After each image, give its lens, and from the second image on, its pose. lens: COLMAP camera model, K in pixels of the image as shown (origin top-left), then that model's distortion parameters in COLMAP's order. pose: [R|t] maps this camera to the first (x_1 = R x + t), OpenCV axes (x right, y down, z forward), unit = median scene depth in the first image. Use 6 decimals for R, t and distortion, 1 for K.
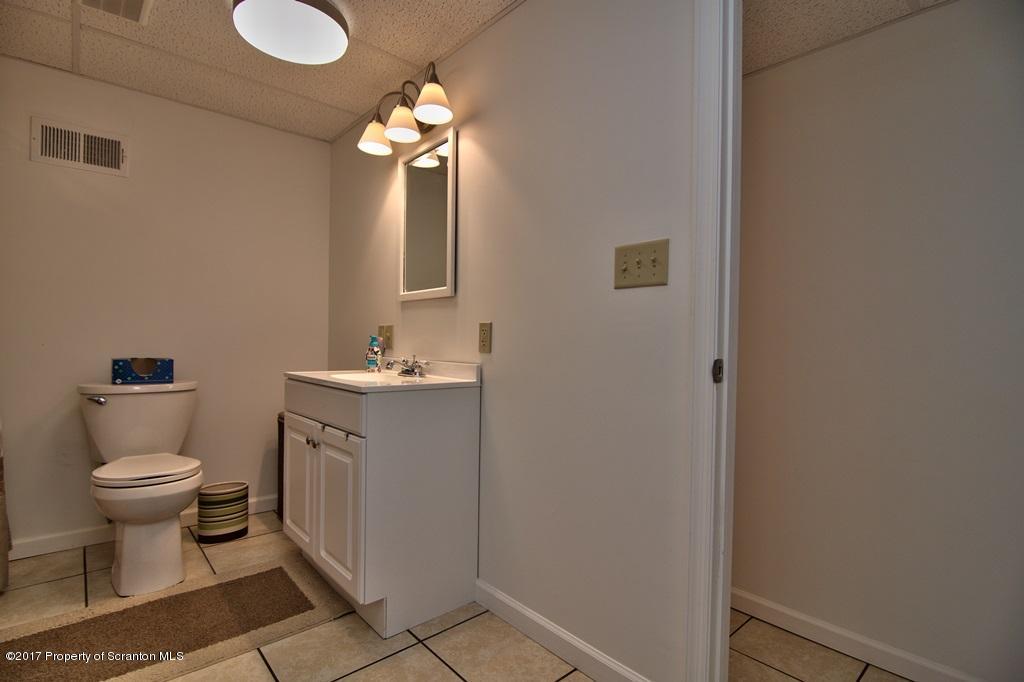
lens RADIAL K [[484.0, 0, 505.4], [0, 484.0, 343.9], [0, 0, 1]] dist [-0.011978, -0.006012]
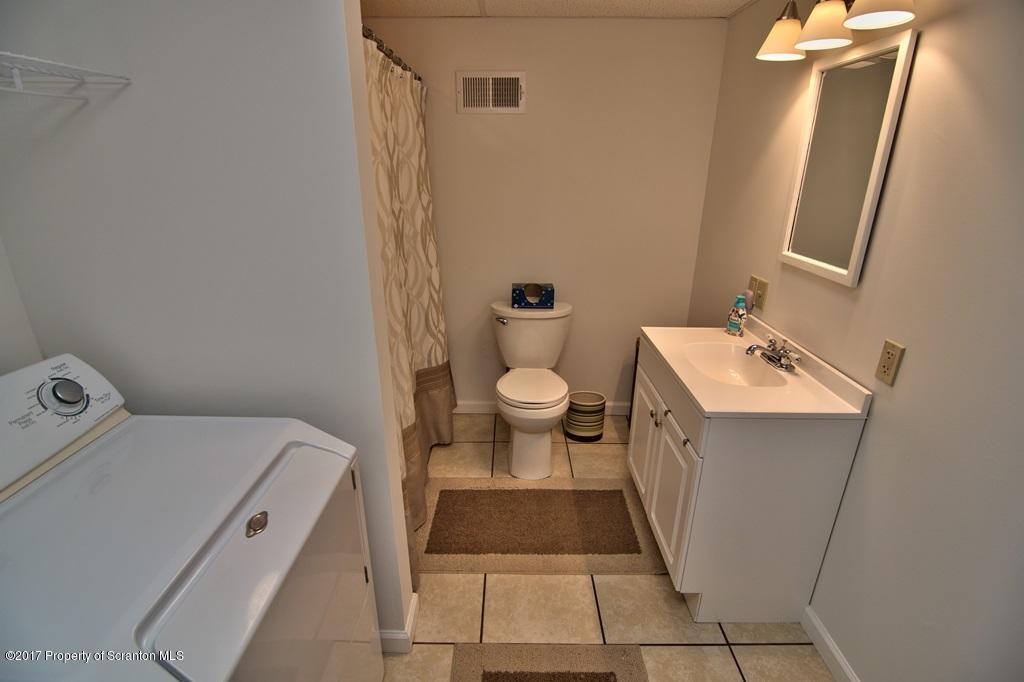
lens RADIAL K [[484.0, 0, 514.1], [0, 484.0, 342.1], [0, 0, 1]] dist [-0.011978, -0.006012]
pose [[0.749620, 0.223855, -0.622863, -0.020326], [-0.003816, 0.942514, 0.334144, -0.256447], [0.661857, -0.248104, 0.707382, 0.102641]]
